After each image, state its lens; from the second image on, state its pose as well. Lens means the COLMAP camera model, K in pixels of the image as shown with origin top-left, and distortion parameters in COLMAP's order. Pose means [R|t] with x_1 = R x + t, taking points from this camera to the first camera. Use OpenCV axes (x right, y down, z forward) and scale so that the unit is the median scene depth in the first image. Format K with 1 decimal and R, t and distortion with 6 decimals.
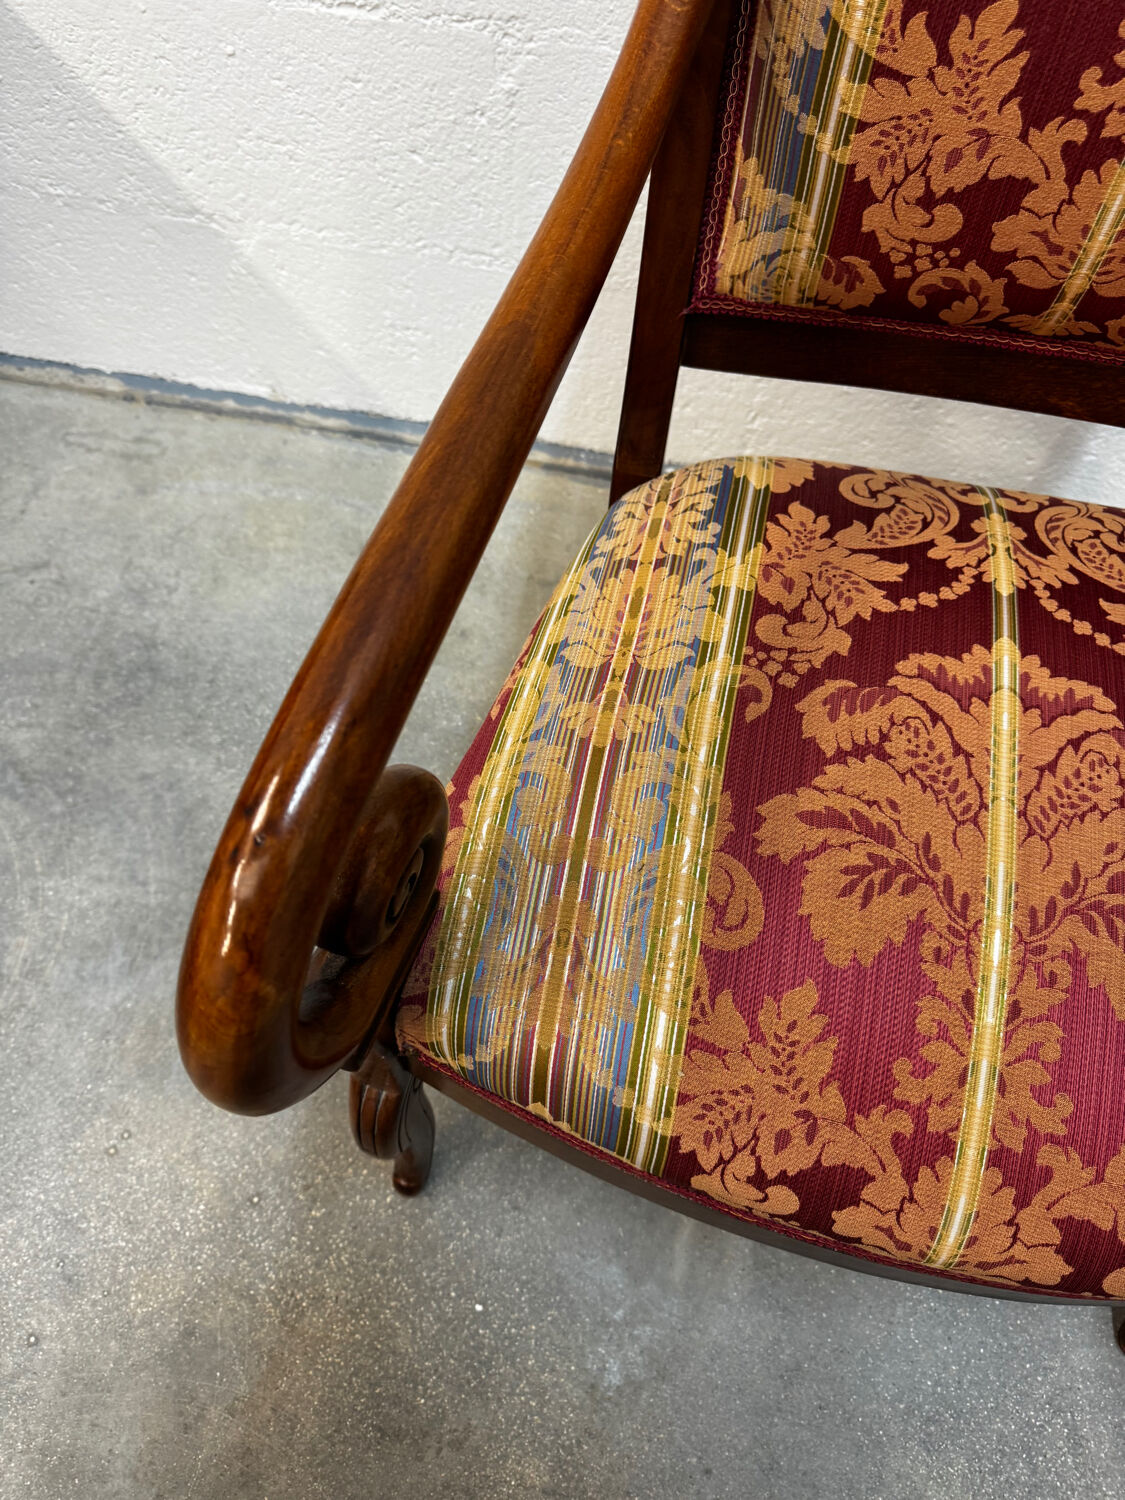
lens RADIAL K [[1088.2, 0, 553.5], [0, 1088.2, 750.1], [0, 0, 1]] dist [0.019924, -0.036345]
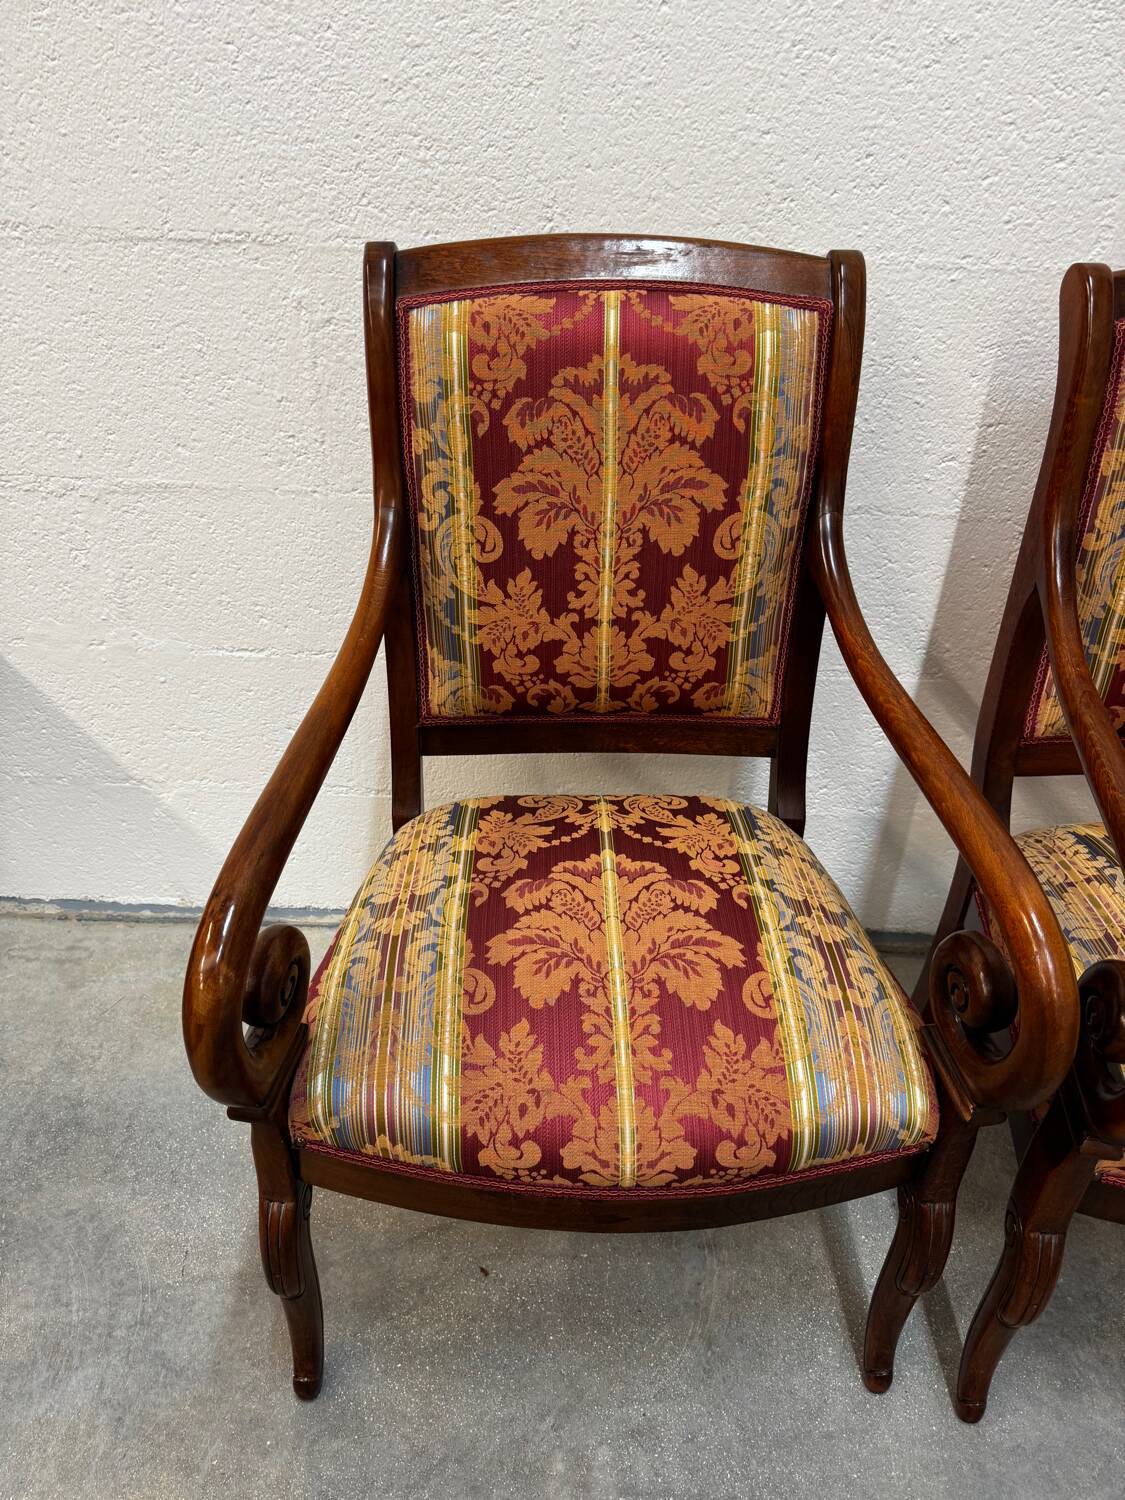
lens RADIAL K [[1038.1, 0, 559.8], [0, 1038.1, 755.5], [0, 0, 1]] dist [0.095541, -0.126415]
pose [[0.974268, -0.126814, 0.186331, 0.023929], [0.196702, 0.882009, -0.428215, 0.521101], [-0.110041, 0.453848, 0.884258, -0.663139]]
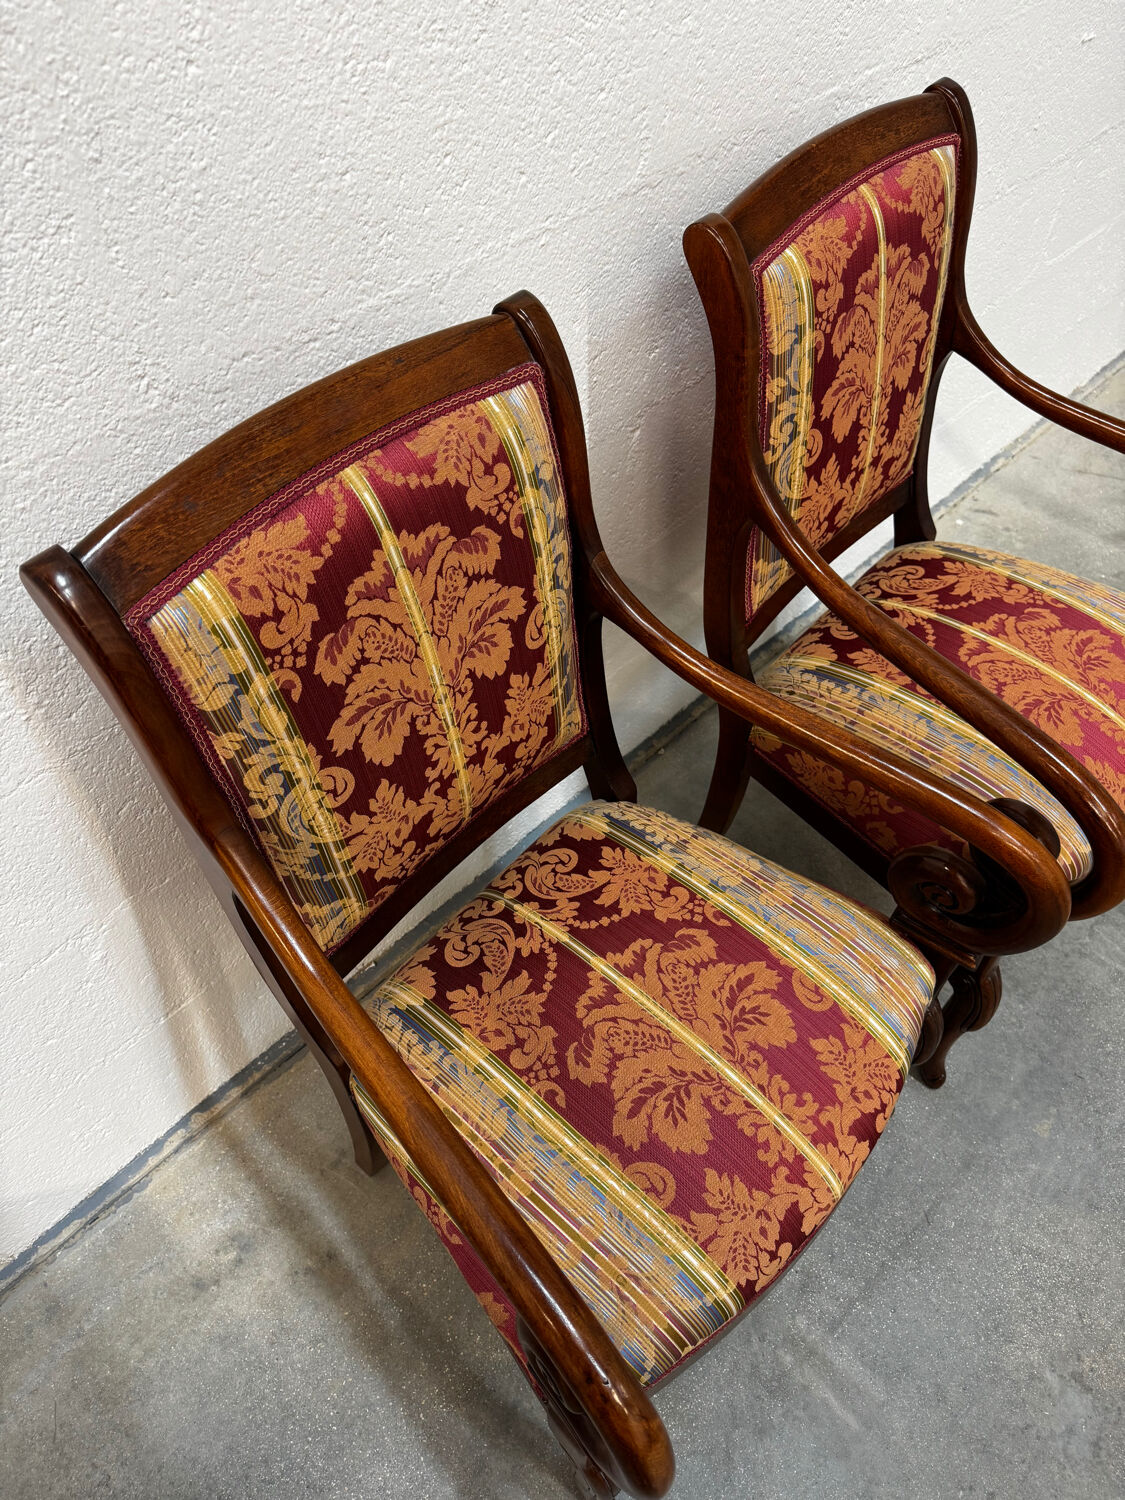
lens RADIAL K [[1053.0, 0, 562.5], [0, 1053.0, 750.0], [0, 0, 1]] dist [0.108670, -0.151099]
pose [[0.500896, -0.687540, 0.525729, -0.333163], [0.766126, 0.634821, 0.100271, -0.571626], [-0.402684, 0.352550, 0.844721, -0.667968]]
